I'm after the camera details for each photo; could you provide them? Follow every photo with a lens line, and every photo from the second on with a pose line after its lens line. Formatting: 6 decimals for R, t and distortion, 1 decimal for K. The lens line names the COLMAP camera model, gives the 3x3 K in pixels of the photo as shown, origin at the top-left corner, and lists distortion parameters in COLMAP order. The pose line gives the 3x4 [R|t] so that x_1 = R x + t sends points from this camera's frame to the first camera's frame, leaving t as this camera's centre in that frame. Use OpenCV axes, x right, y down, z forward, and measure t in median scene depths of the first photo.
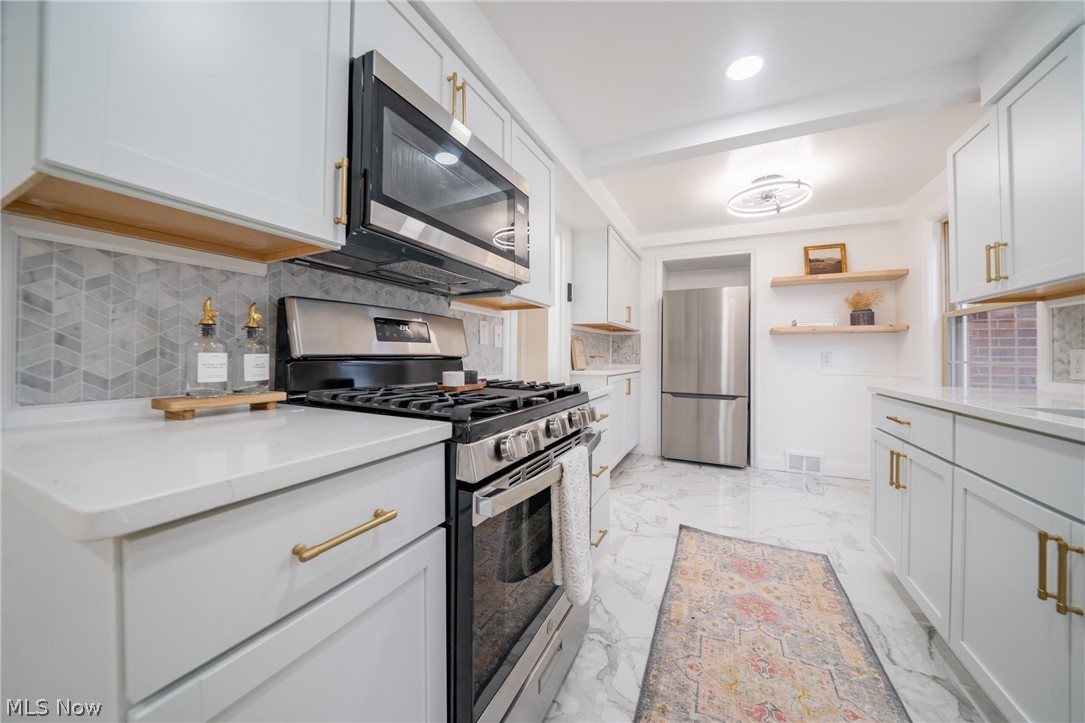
lens RADIAL K [[378.5, 0, 539.6], [0, 378.5, 353.6], [0, 0, 1]] dist [-0.020460, 0.000271]
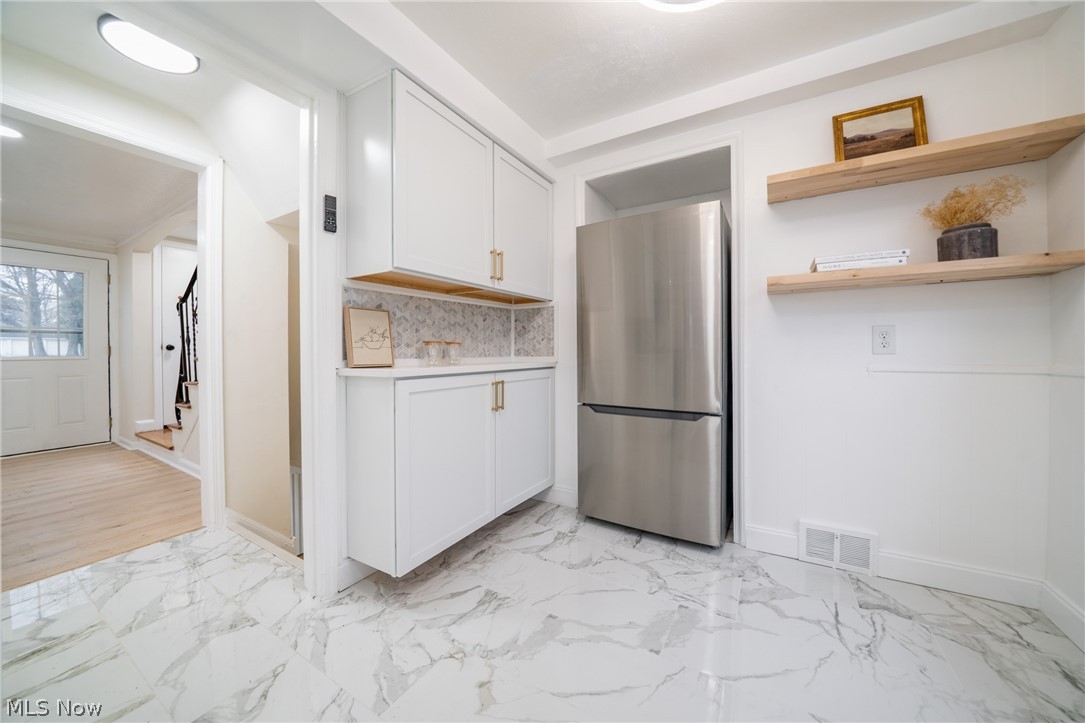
lens RADIAL K [[384.1, 0, 538.8], [0, 384.1, 352.7], [0, 0, 1]] dist [-0.022604, 0.000132]
pose [[0.995754, -0.012909, -0.091139, 0.403521], [0.013894, 0.999852, 0.010181, 0.022776], [0.090994, -0.011404, 0.995786, 0.520734]]
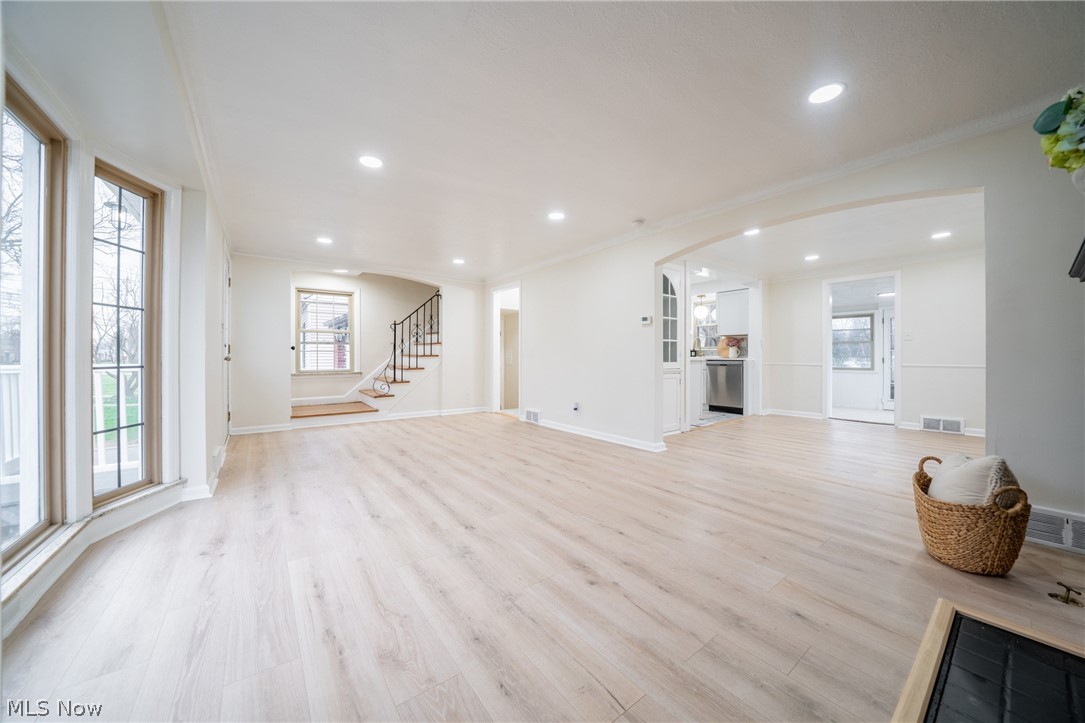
lens RADIAL K [[378.5, 0, 539.6], [0, 378.5, 353.6], [0, 0, 1]] dist [-0.020460, 0.000271]
pose [[0.458074, -0.000216, 0.888914, -2.066357], [-0.000982, 0.999999, 0.000749, 0.021592], [-0.888914, -0.001216, 0.458073, -0.016702]]
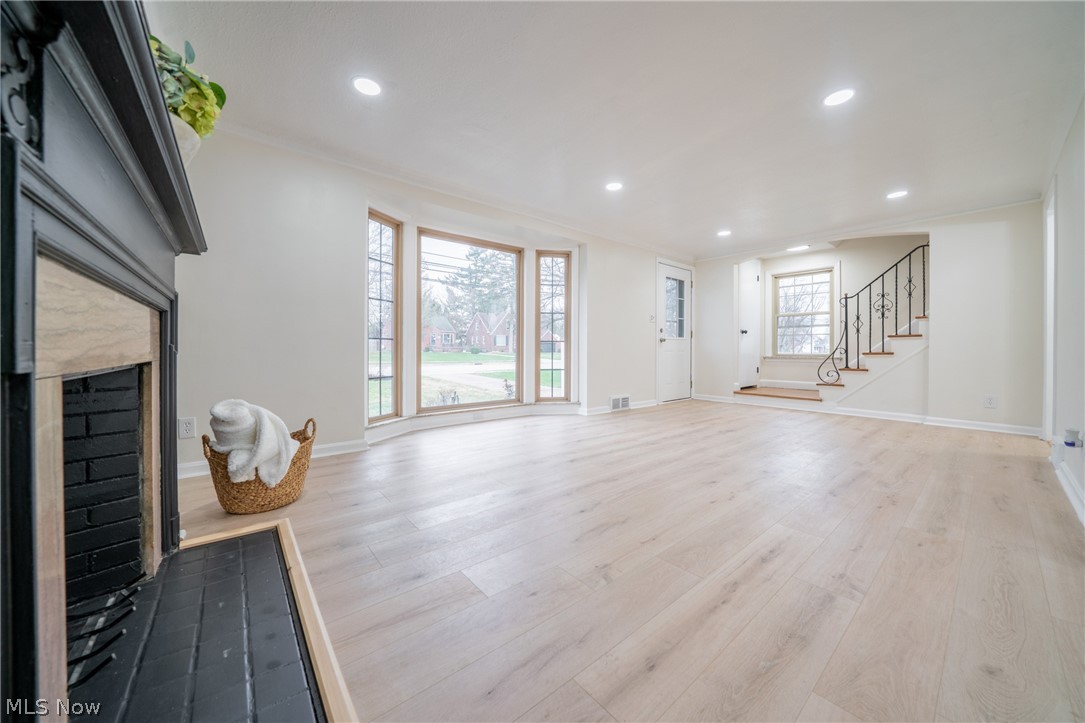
lens RADIAL K [[377.1, 0, 538.1], [0, 377.1, 366.9], [0, 0, 1]] dist [-0.020748, 0.000041]
pose [[0.907784, 0.015934, -0.419134, -1.212850], [0.006170, 0.998663, 0.051329, 0.072004], [0.419392, -0.049182, 0.906472, -0.420882]]
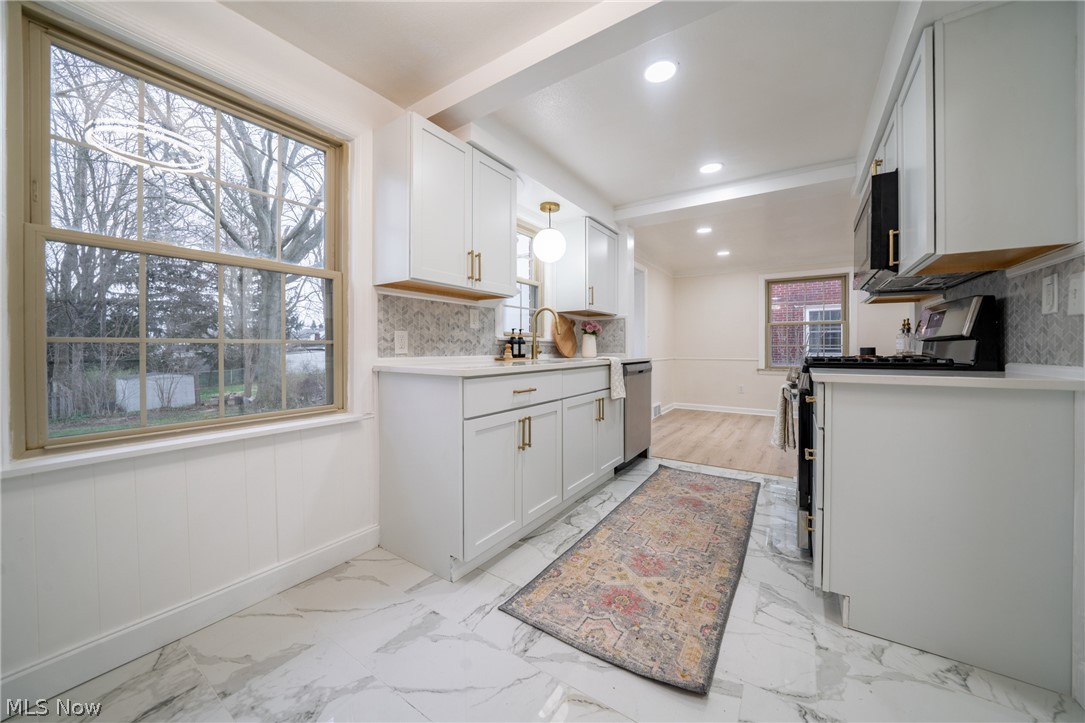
lens RADIAL K [[384.1, 0, 538.8], [0, 384.1, 352.7], [0, 0, 1]] dist [-0.022604, 0.000132]
pose [[-0.989434, -0.007451, 0.144796, 0.387247], [-0.006242, 0.999942, 0.008804, 0.025837], [-0.144853, 0.007807, -0.989422, 1.124573]]
